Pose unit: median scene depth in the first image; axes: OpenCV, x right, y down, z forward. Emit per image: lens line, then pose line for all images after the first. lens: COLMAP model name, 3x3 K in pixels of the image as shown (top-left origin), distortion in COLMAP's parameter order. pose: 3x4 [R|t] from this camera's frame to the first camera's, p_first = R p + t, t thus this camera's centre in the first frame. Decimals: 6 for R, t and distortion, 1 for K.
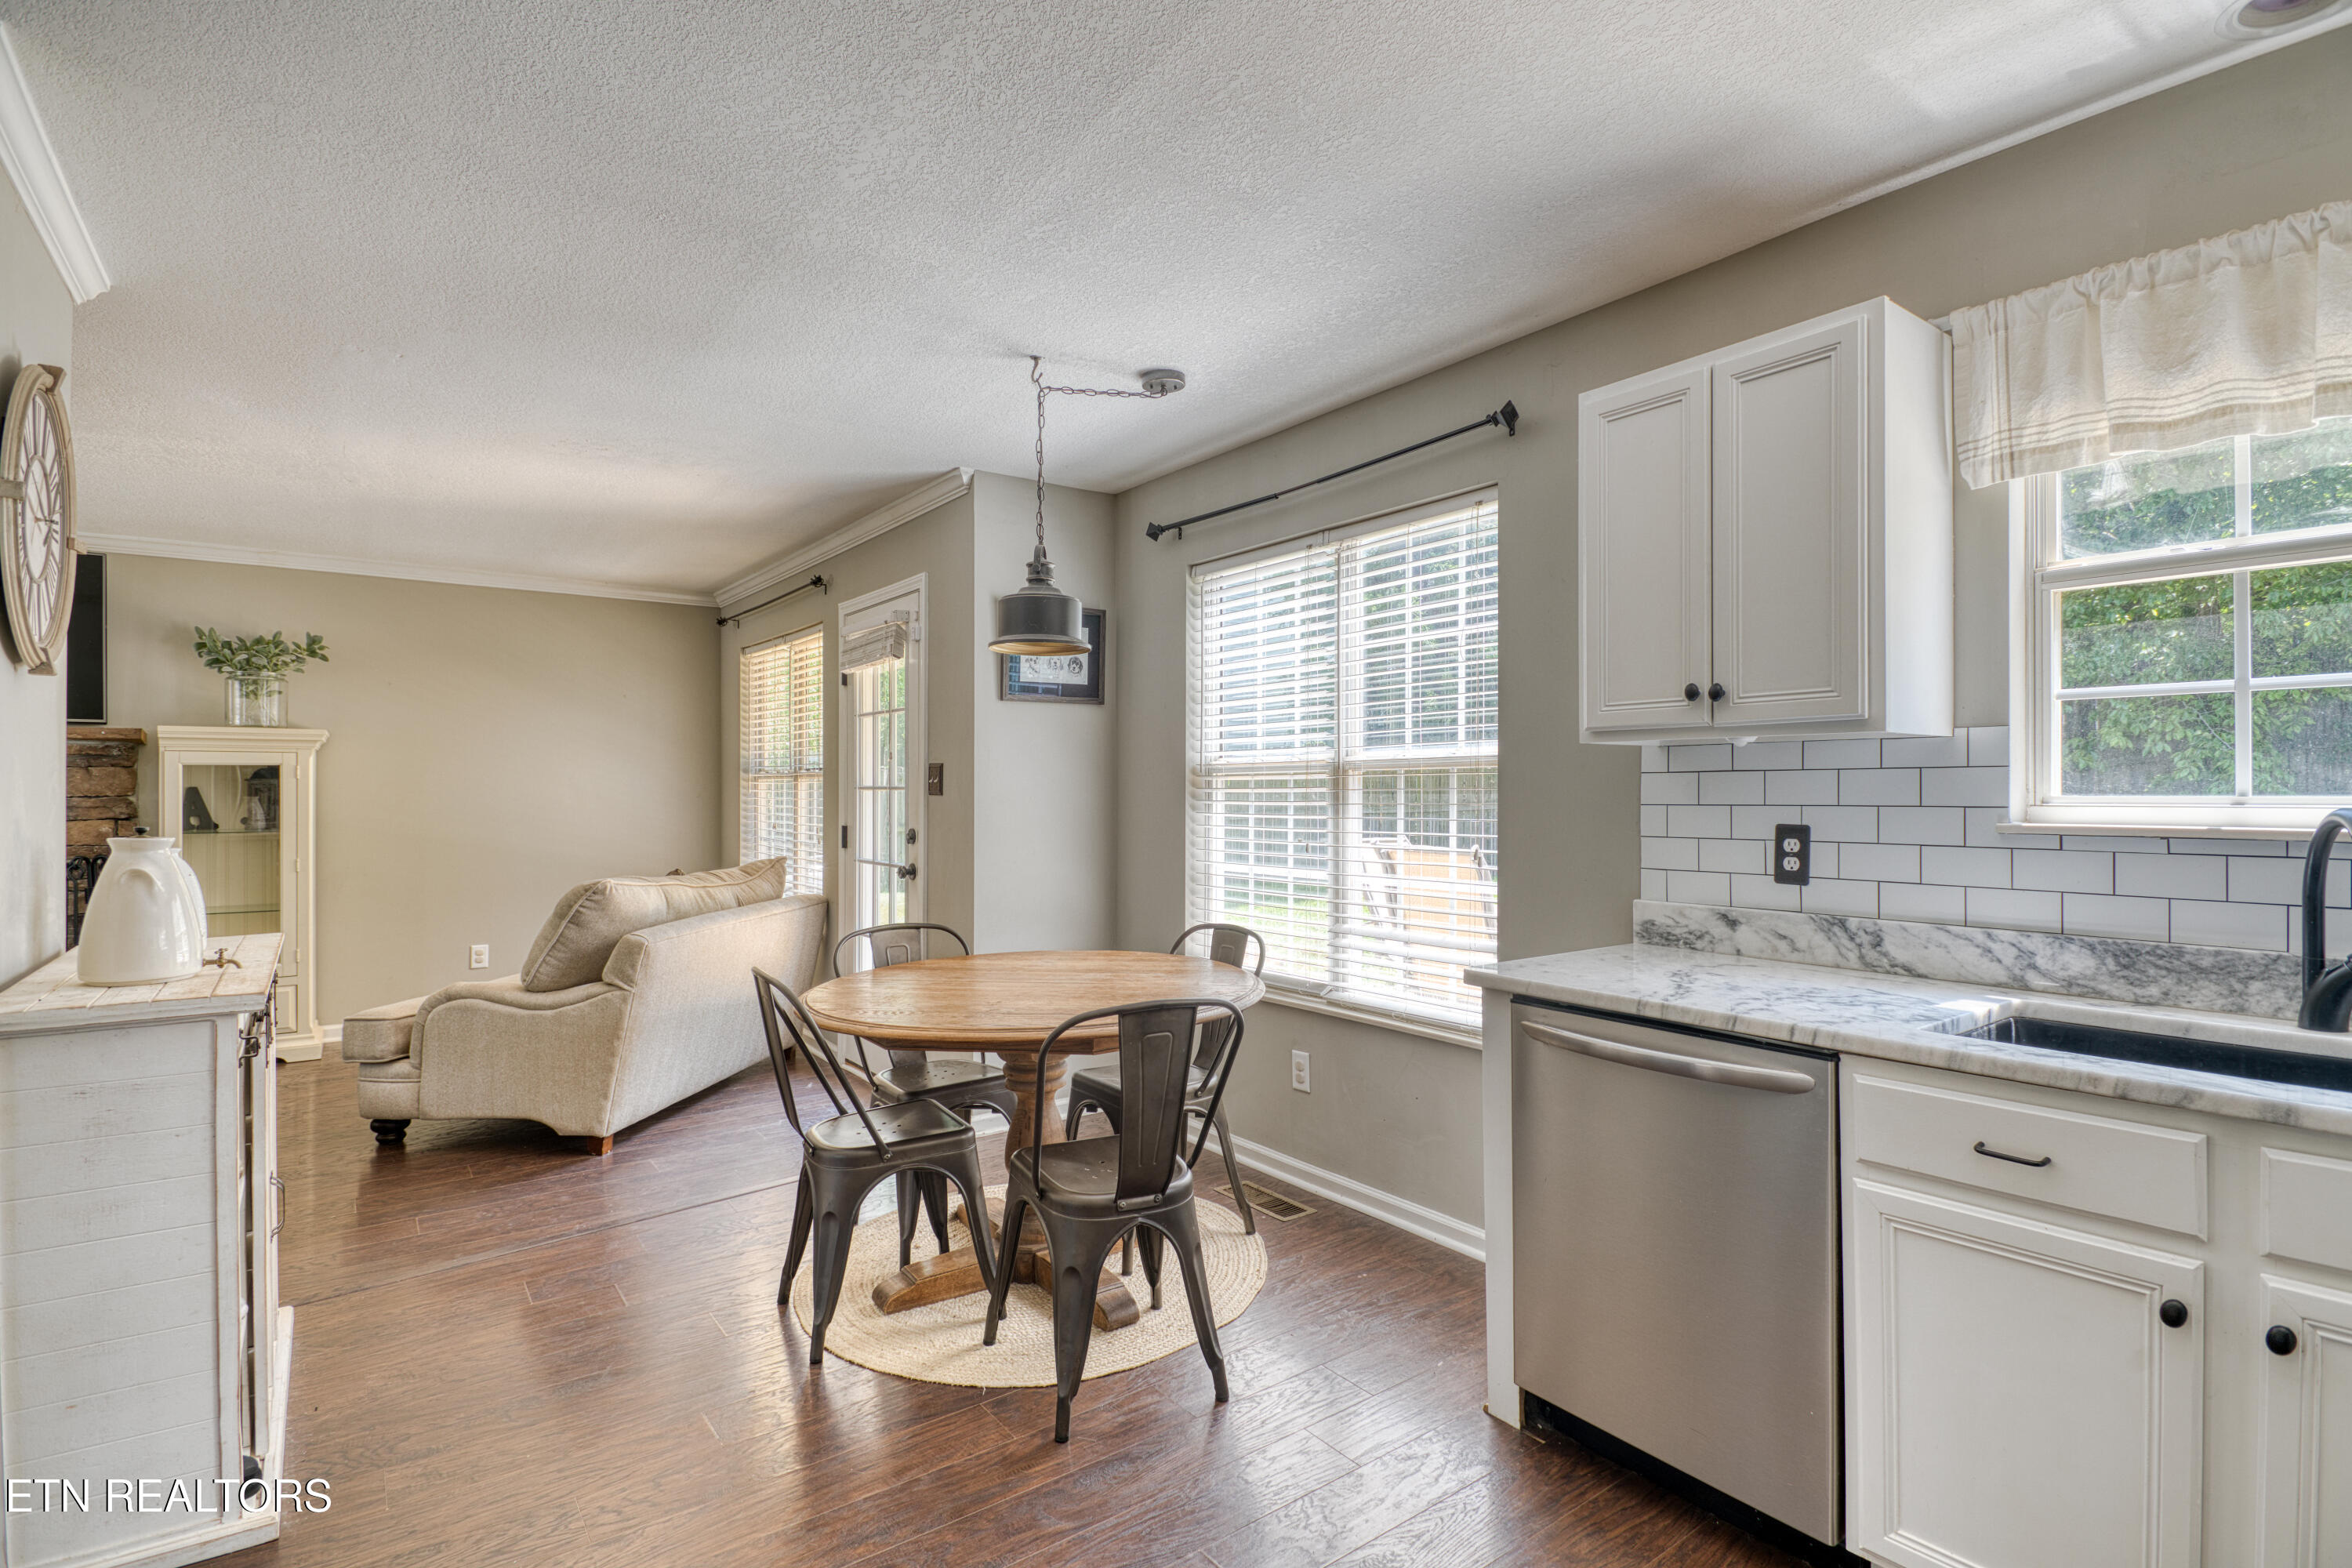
lens RADIAL K [[1143.9, 0, 1184.2], [0, 1143.9, 789.9], [0, 0, 1]] dist [0.022317, -0.022981]
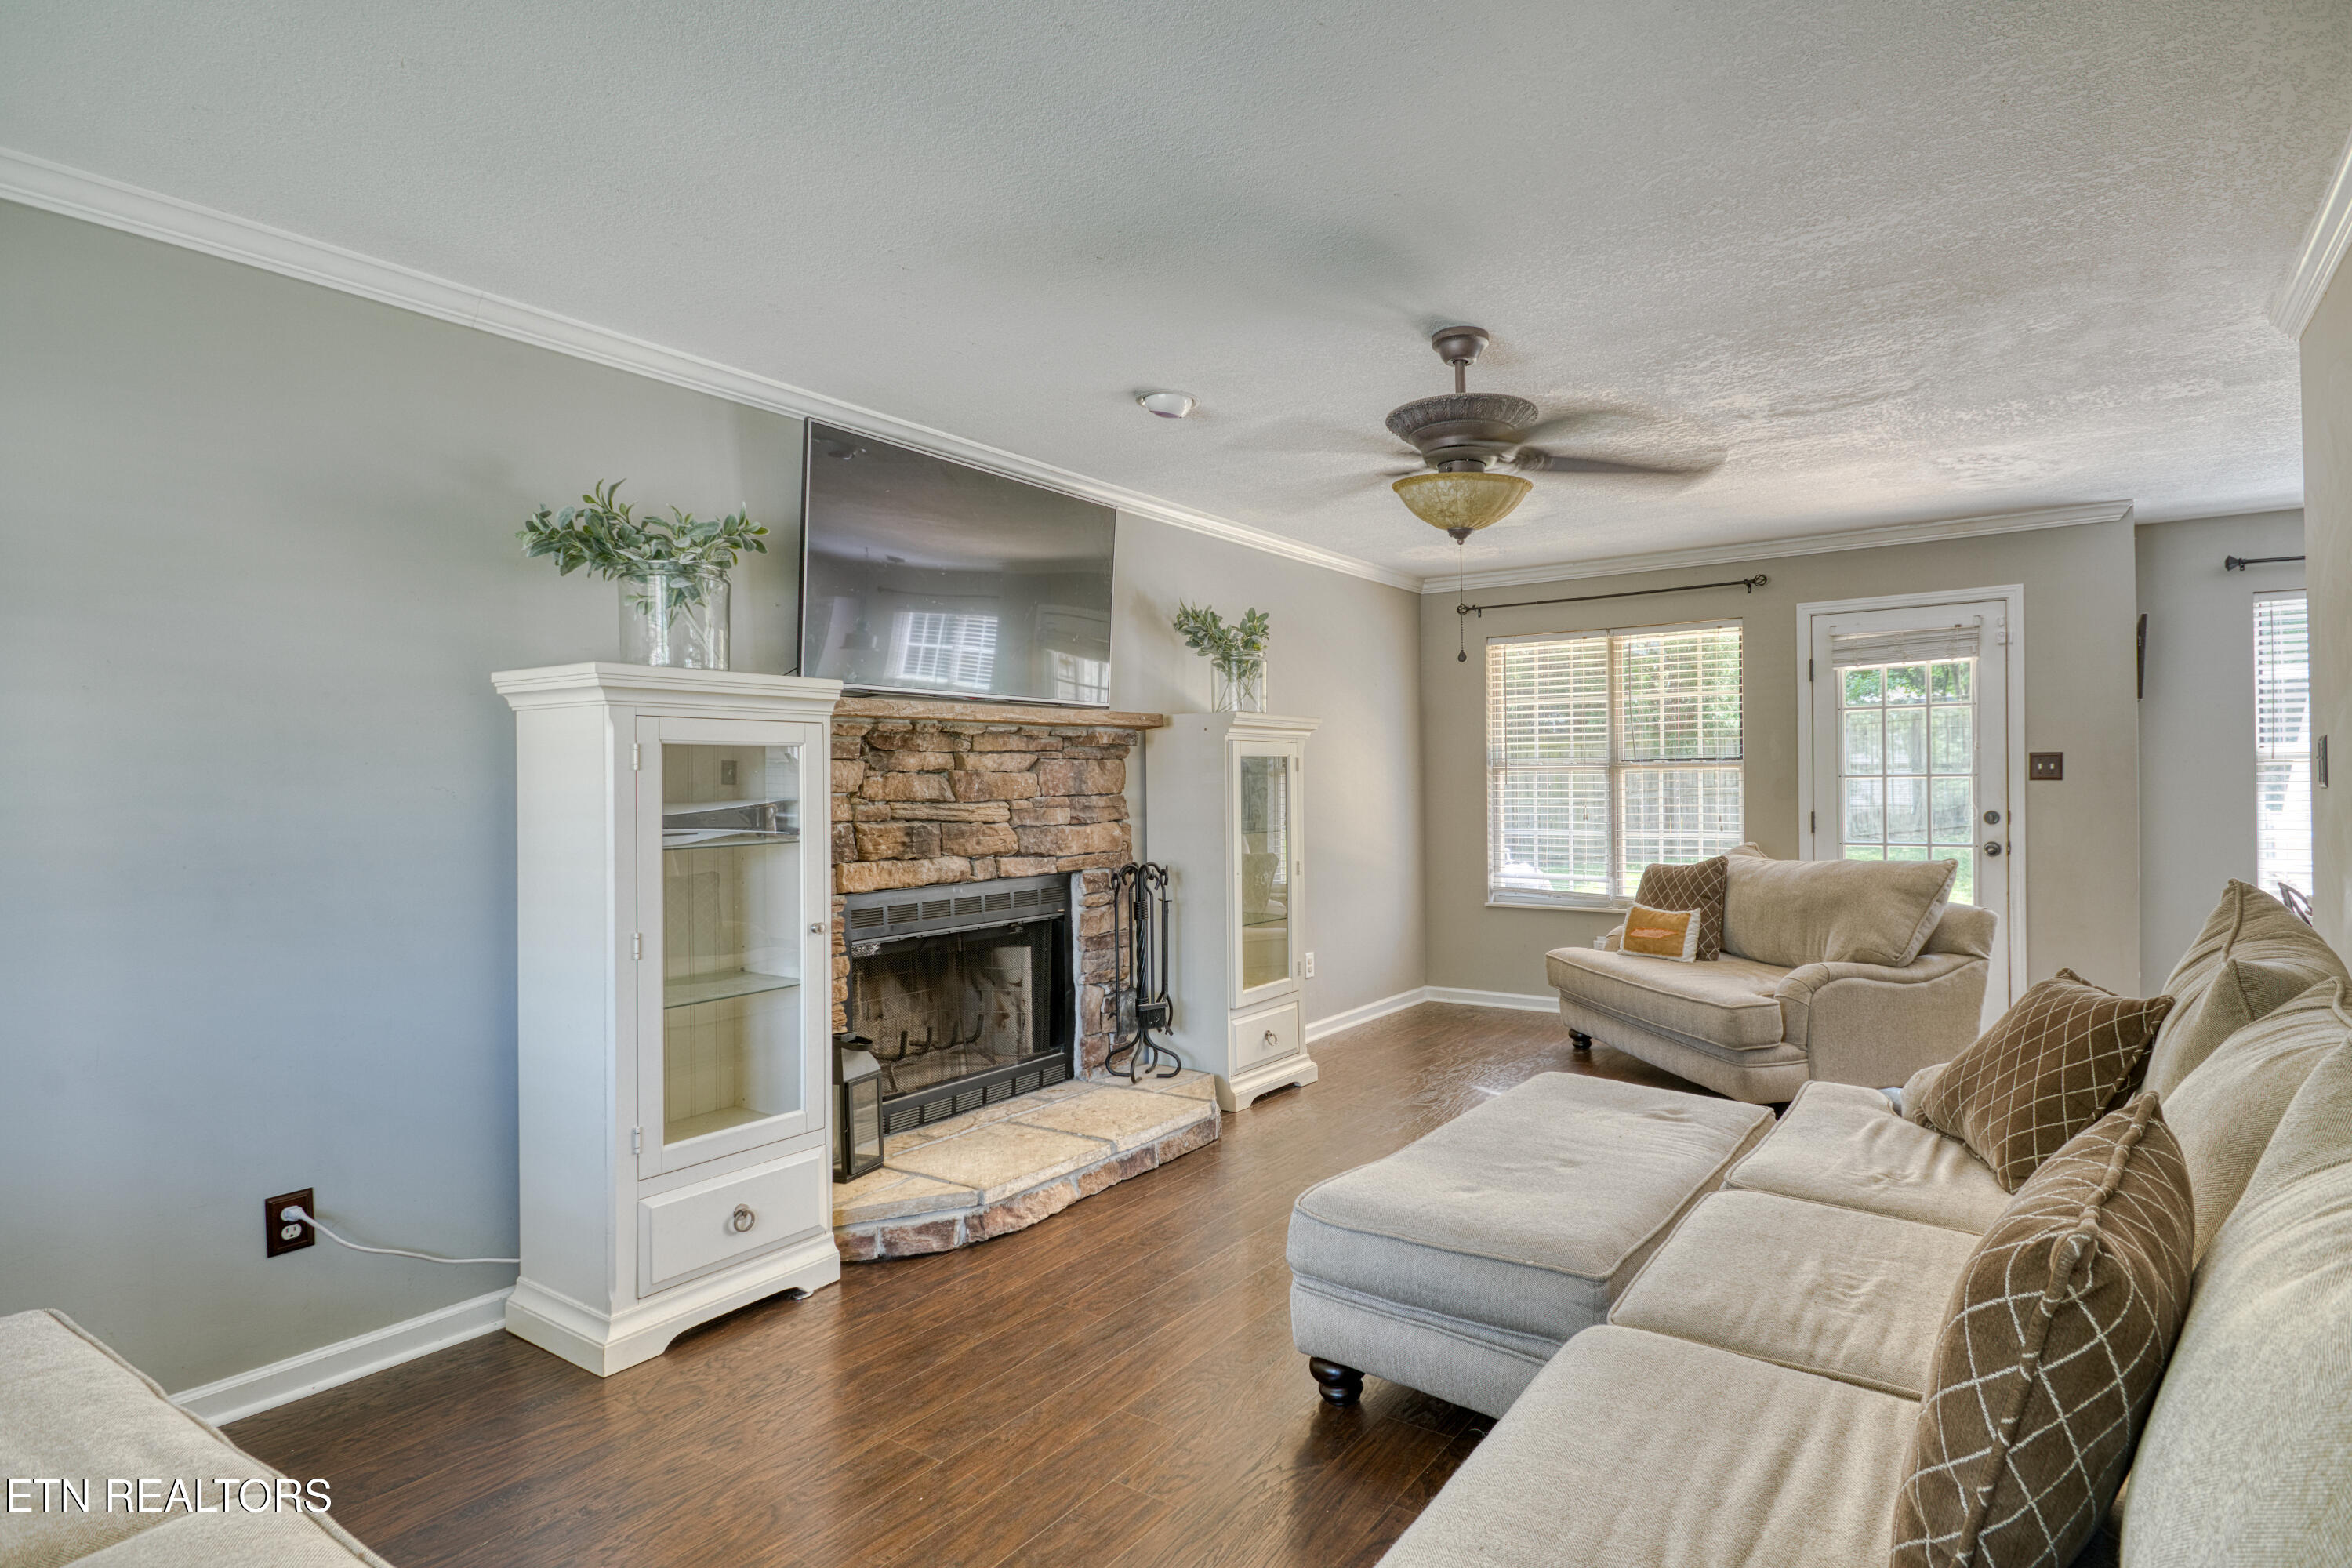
lens RADIAL K [[1189.5, 0, 1312.7], [0, 1189.5, 787.5], [0, 0, 1]] dist [0.025370, -0.026673]
pose [[0.931184, -0.011412, 0.364371, -2.592861], [0.011864, 0.999929, 0.000996, 0.004538], [-0.364356, 0.003395, 0.931253, 0.299303]]
